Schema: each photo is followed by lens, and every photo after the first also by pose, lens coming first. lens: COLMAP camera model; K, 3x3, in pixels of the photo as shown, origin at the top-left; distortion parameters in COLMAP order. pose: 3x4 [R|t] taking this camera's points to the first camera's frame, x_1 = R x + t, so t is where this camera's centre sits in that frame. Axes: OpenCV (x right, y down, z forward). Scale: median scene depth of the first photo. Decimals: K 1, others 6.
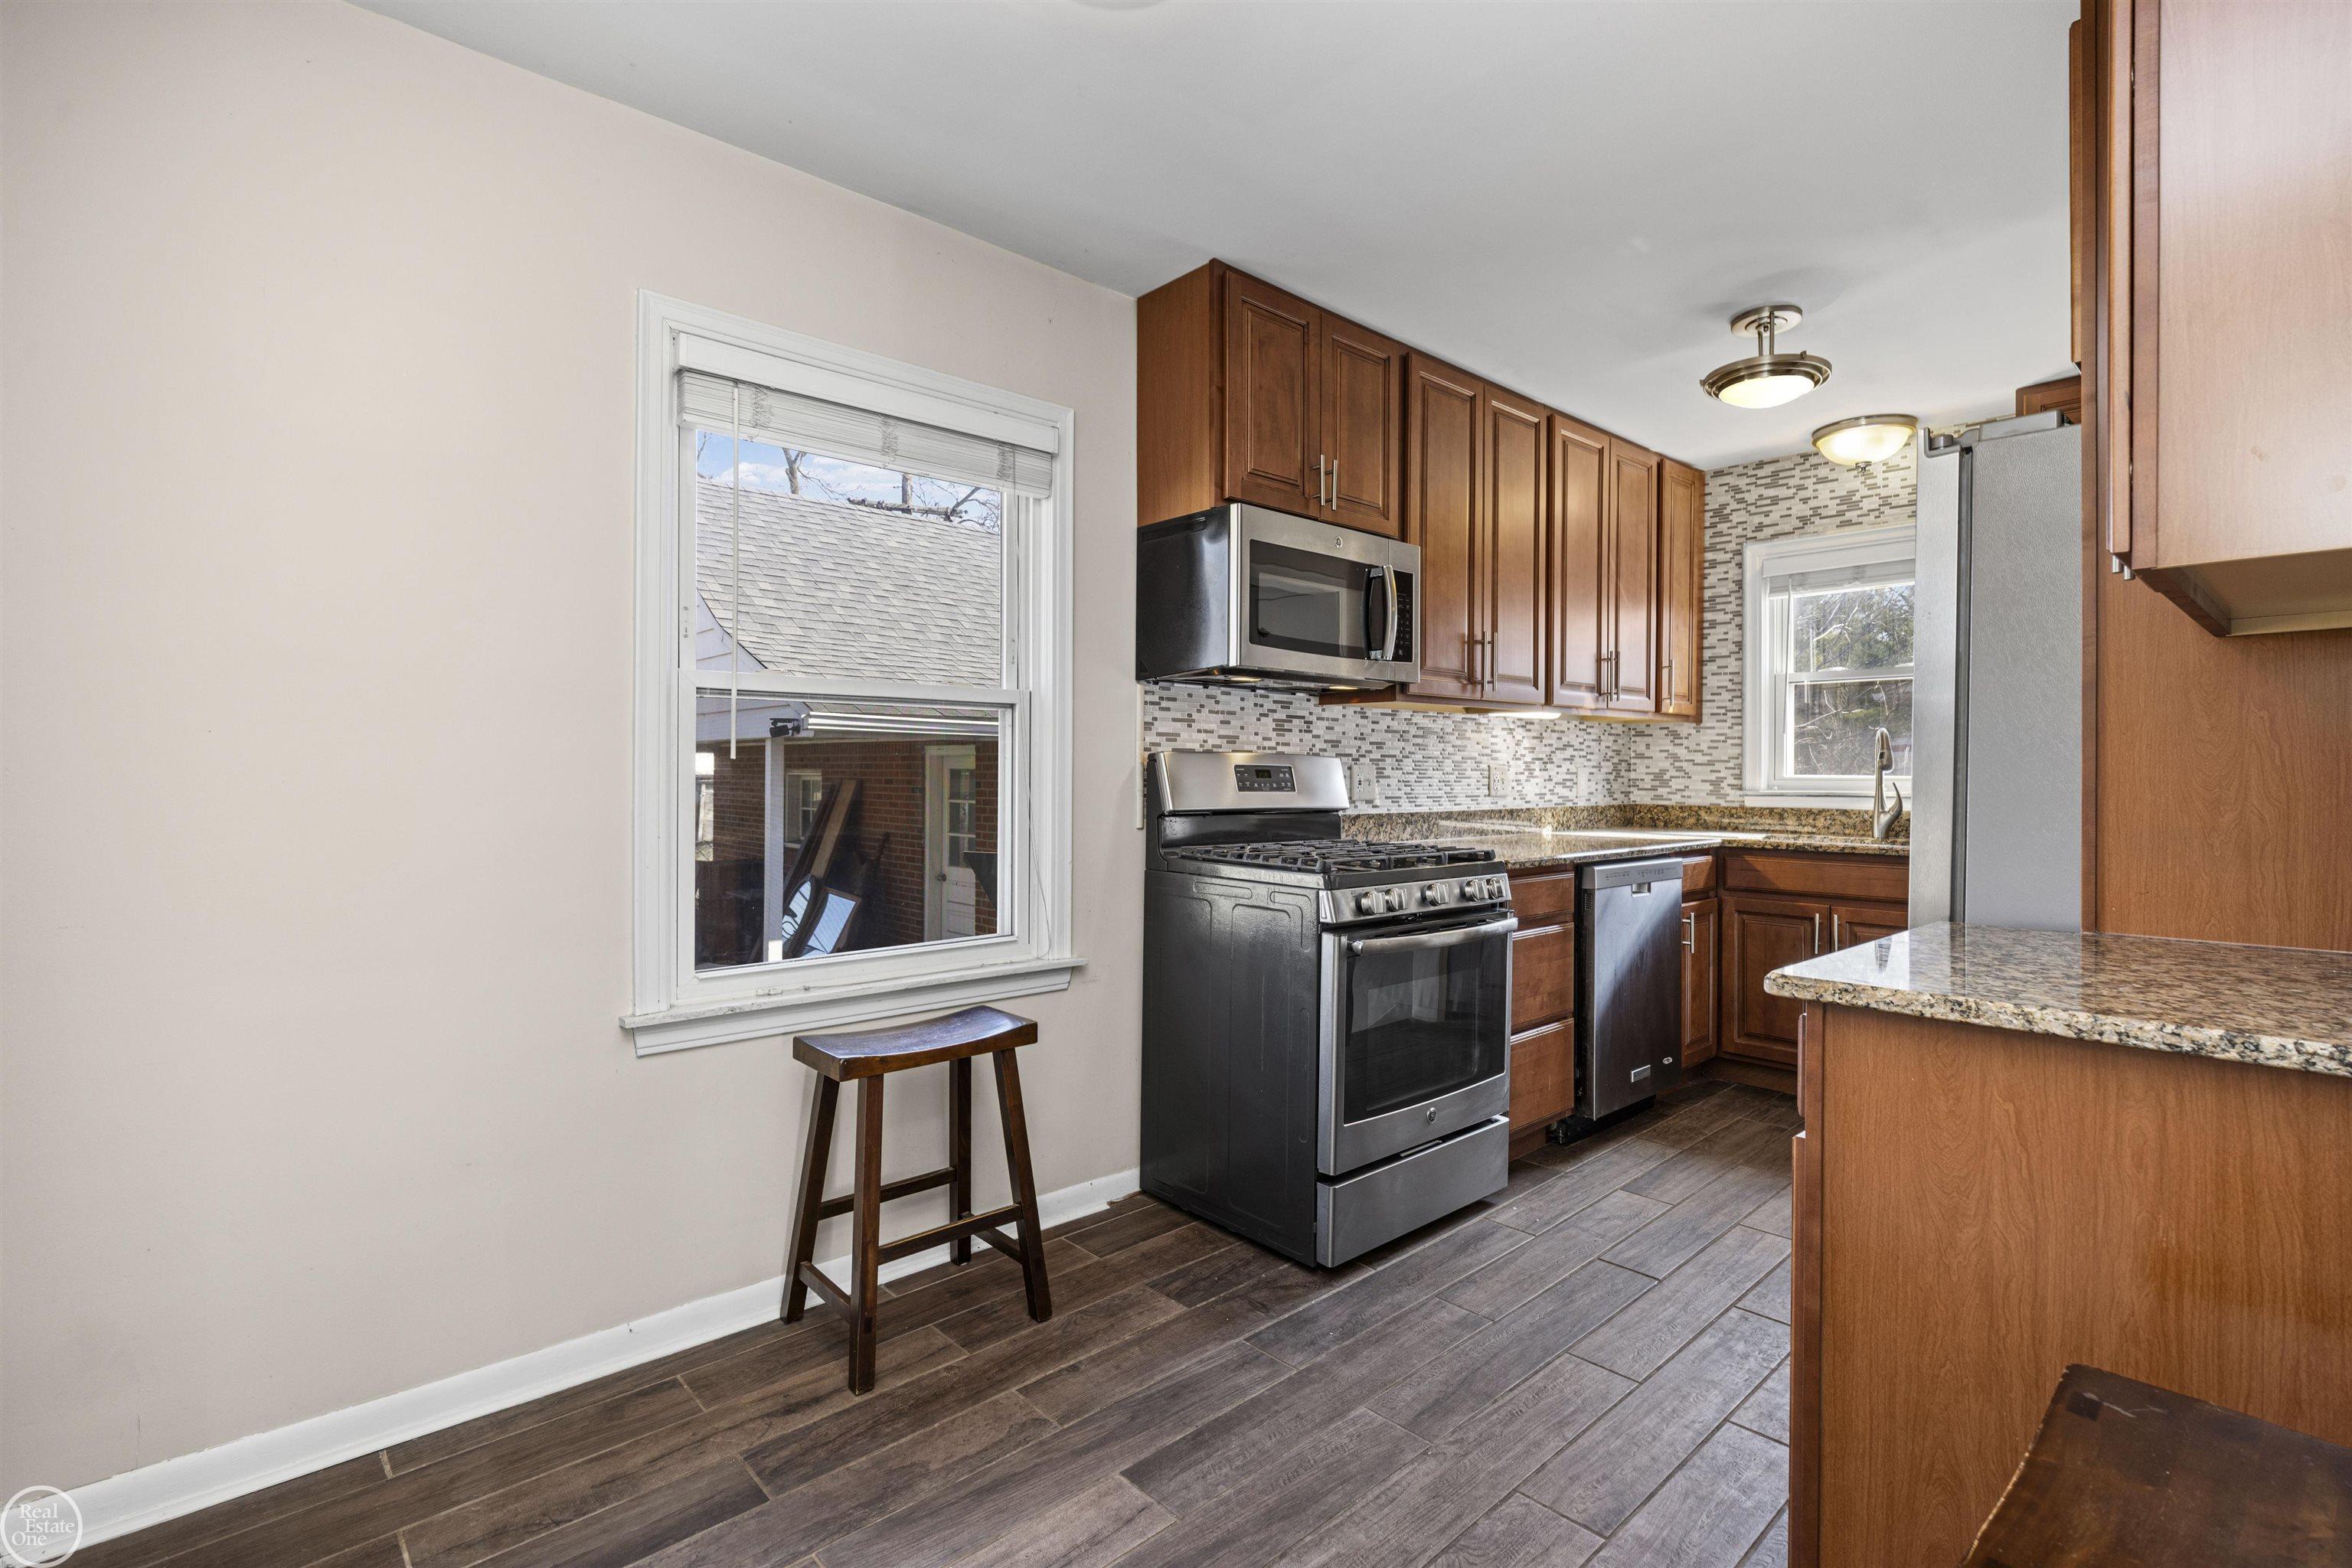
lens RADIAL K [[1133.2, 0, 1155.5], [0, 1133.2, 771.6], [0, 0, 1]] dist [0.004784, -0.002064]
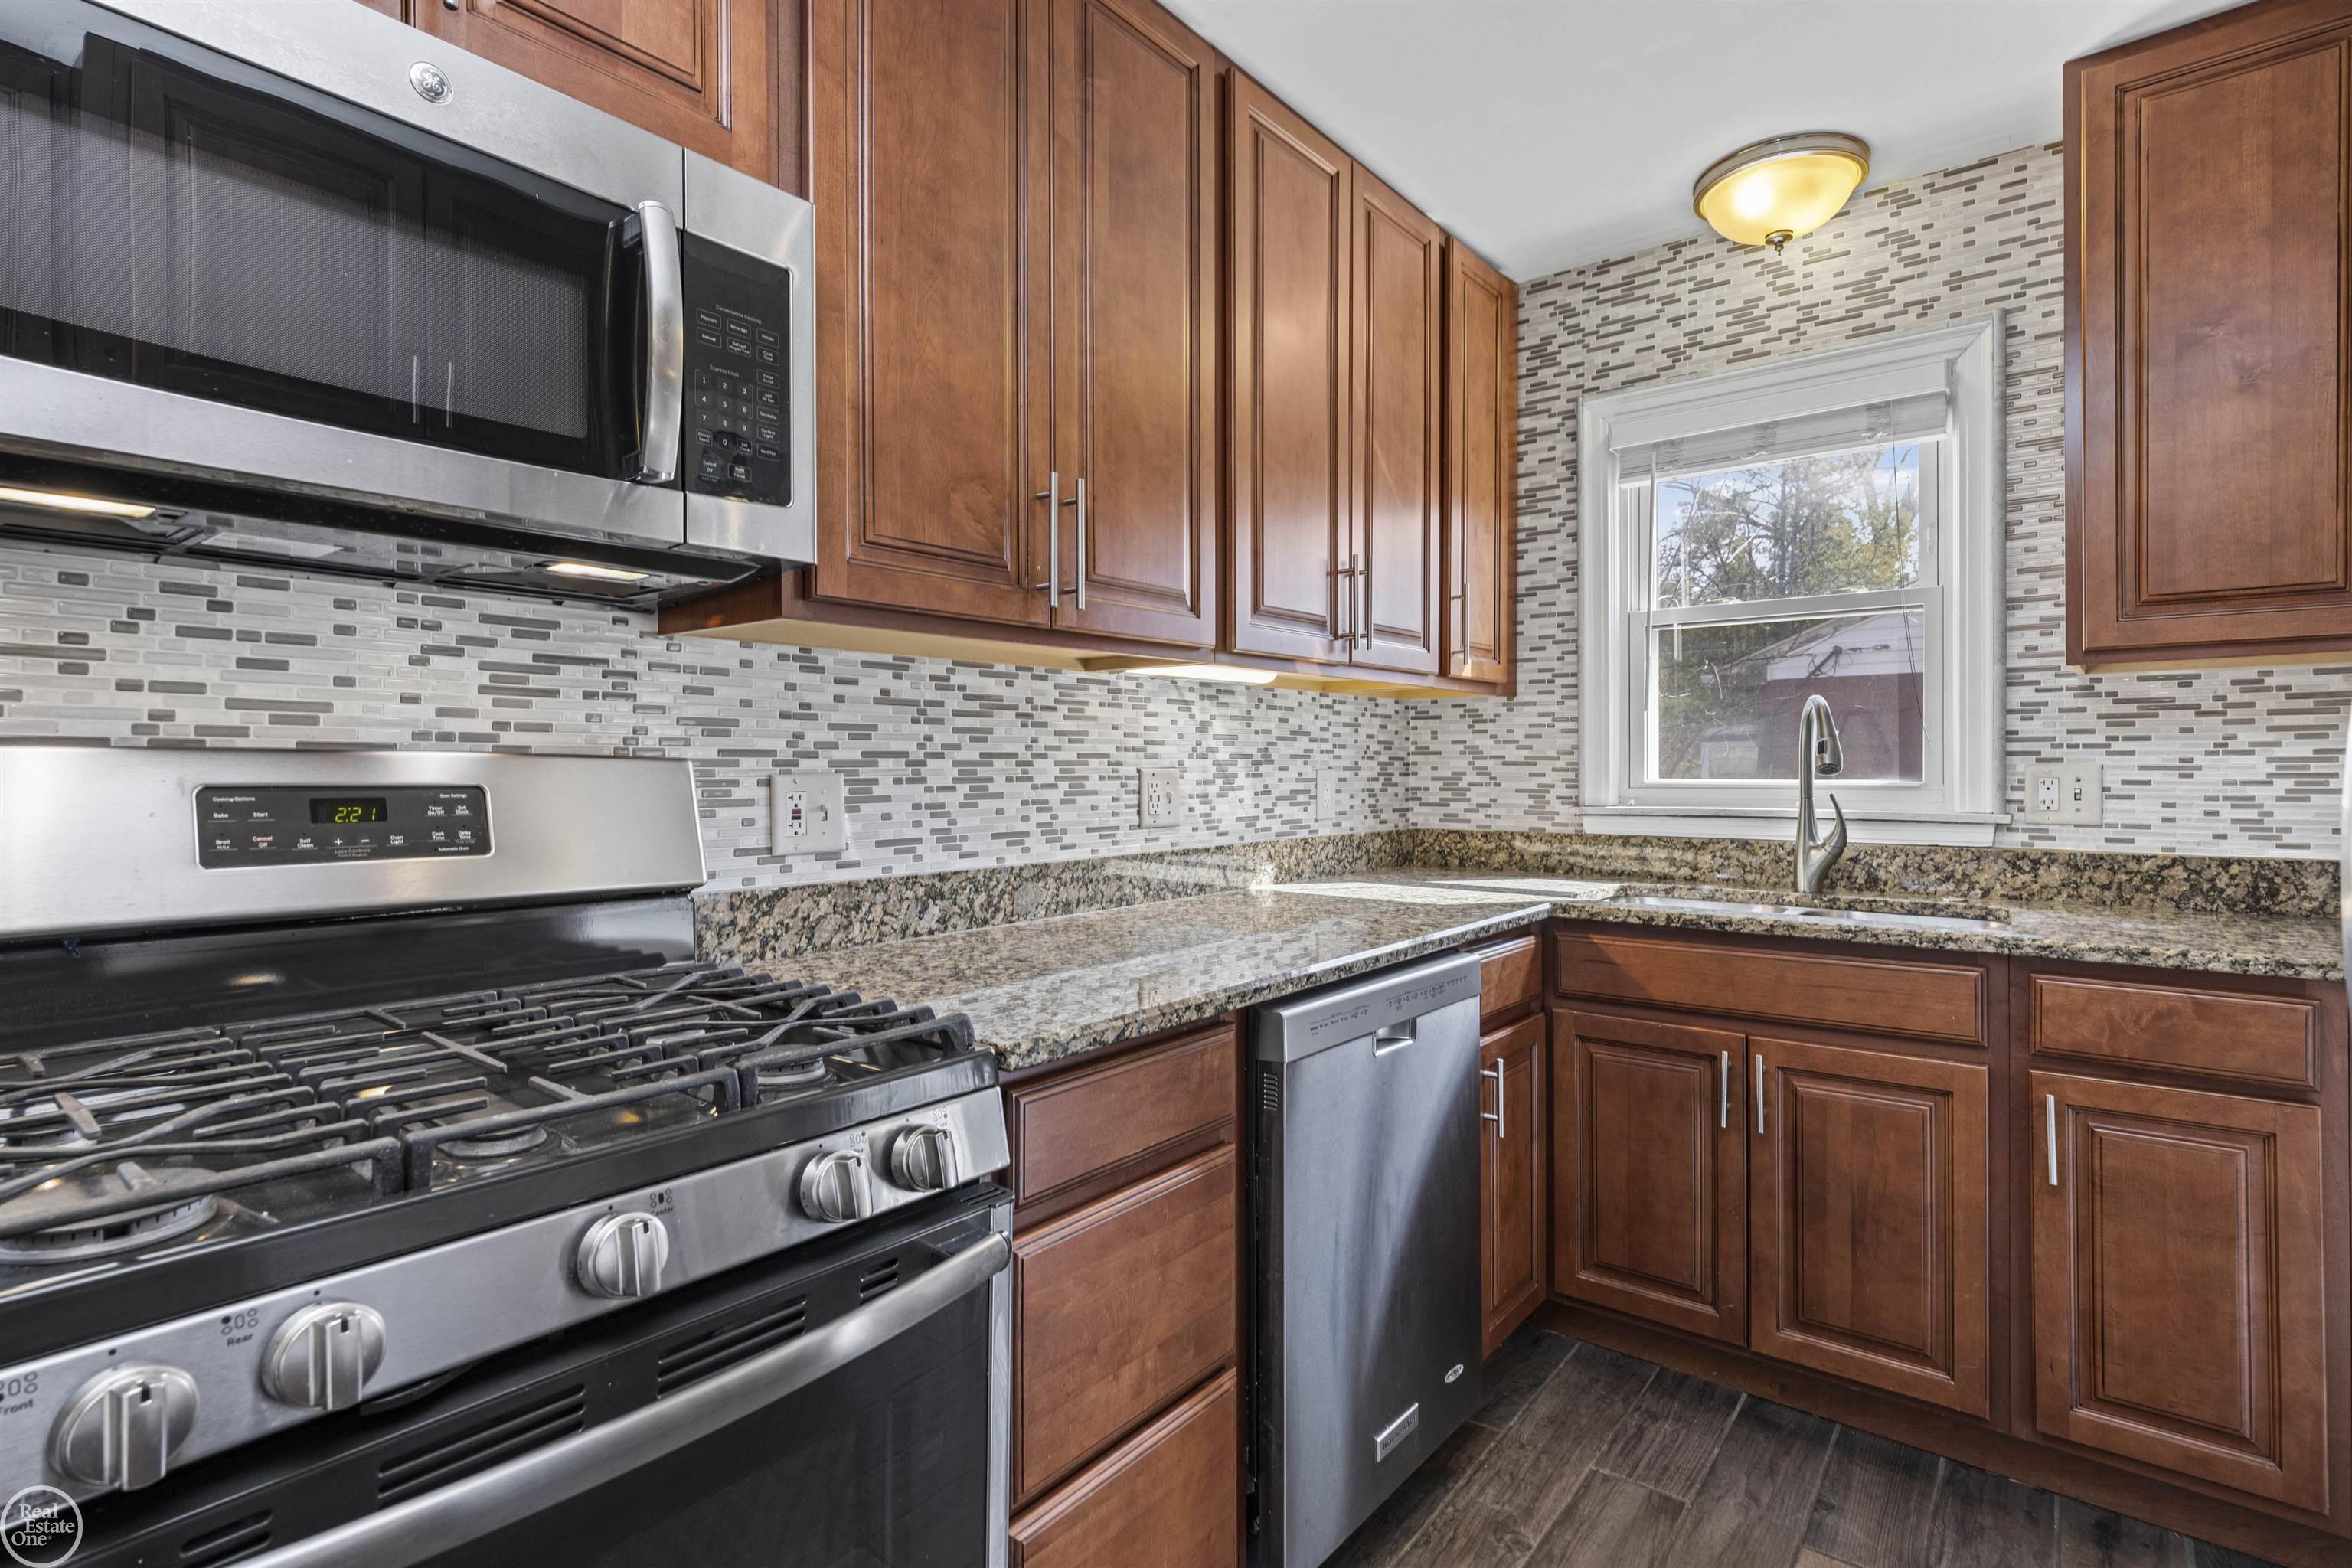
lens RADIAL K [[1133.2, 0, 1175.8], [0, 1133.2, 770.1], [0, 0, 1]] dist [0.004784, -0.002064]
pose [[0.987787, -0.008191, 0.155595, 0.219070], [0.007715, 0.999964, 0.003660, -0.007050], [-0.155620, -0.002415, 0.987814, 0.453709]]
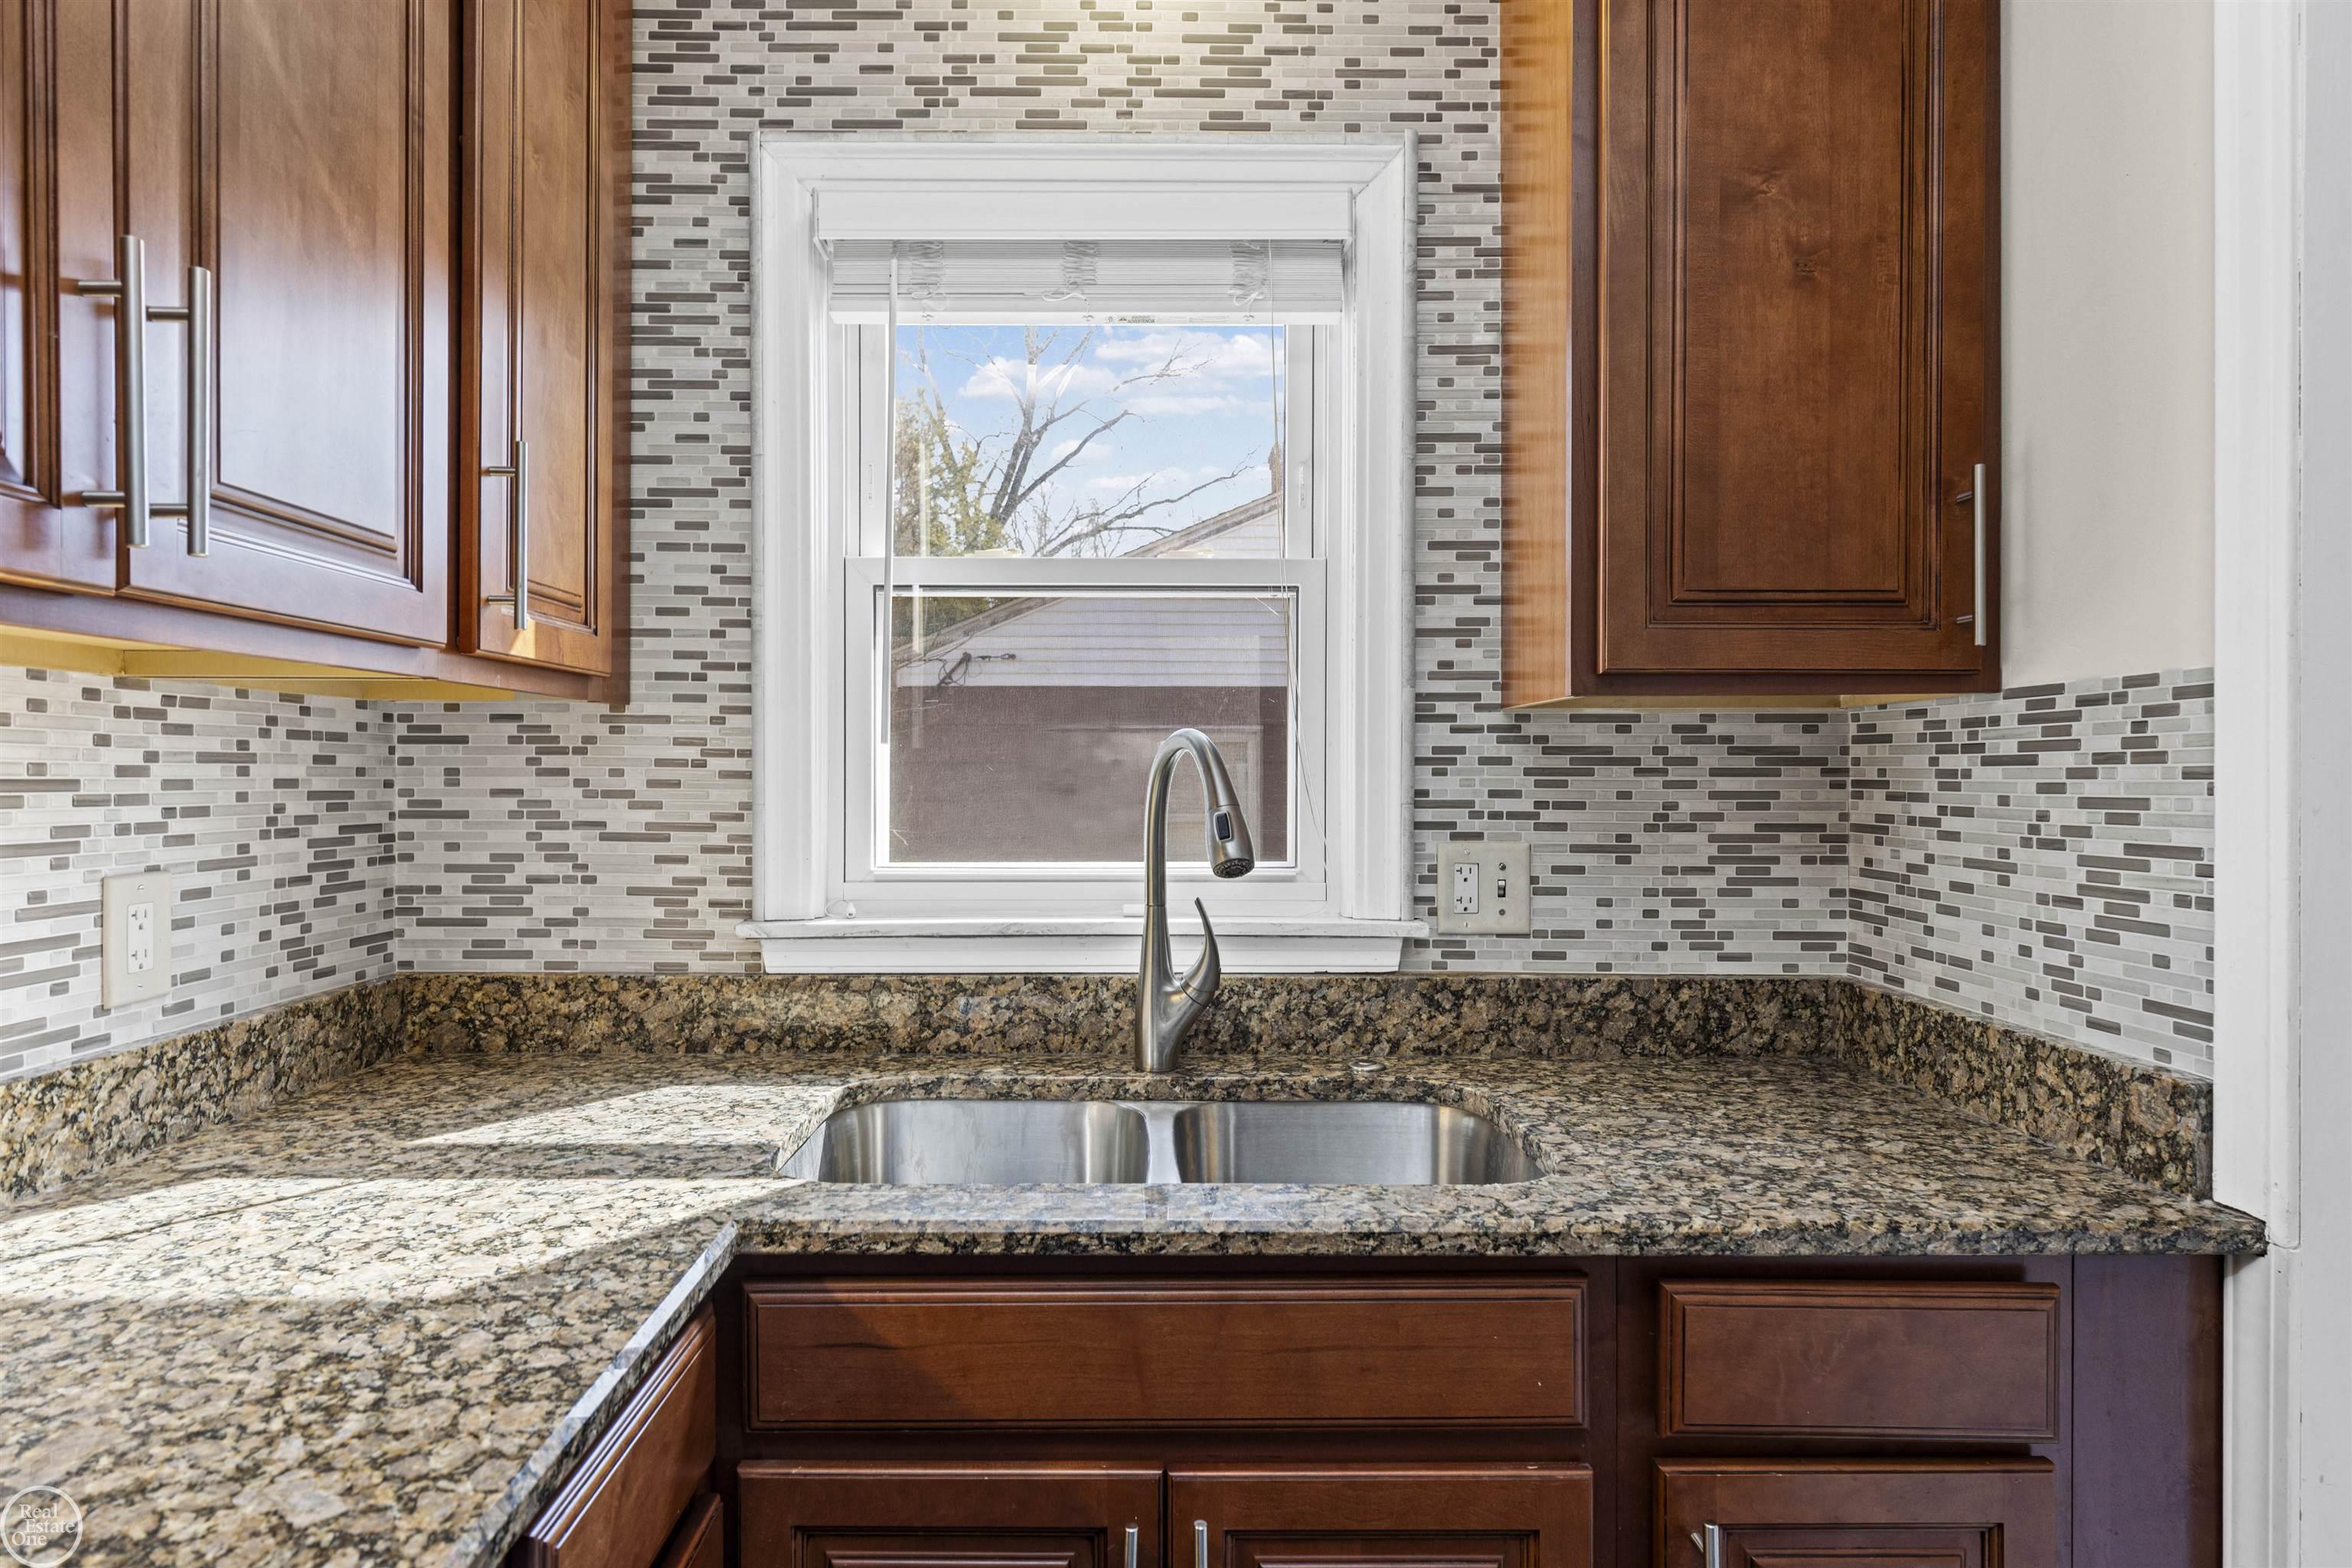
lens RADIAL K [[1290.8, 0, 1131.8], [0, 1290.8, 784.3], [0, 0, 1]] dist [-0.001819, -0.003132]
pose [[0.667864, -0.010989, 0.744203, 0.334625], [0.002088, 0.999915, 0.012891, -0.026909], [-0.744281, -0.007056, 0.667830, 0.712327]]
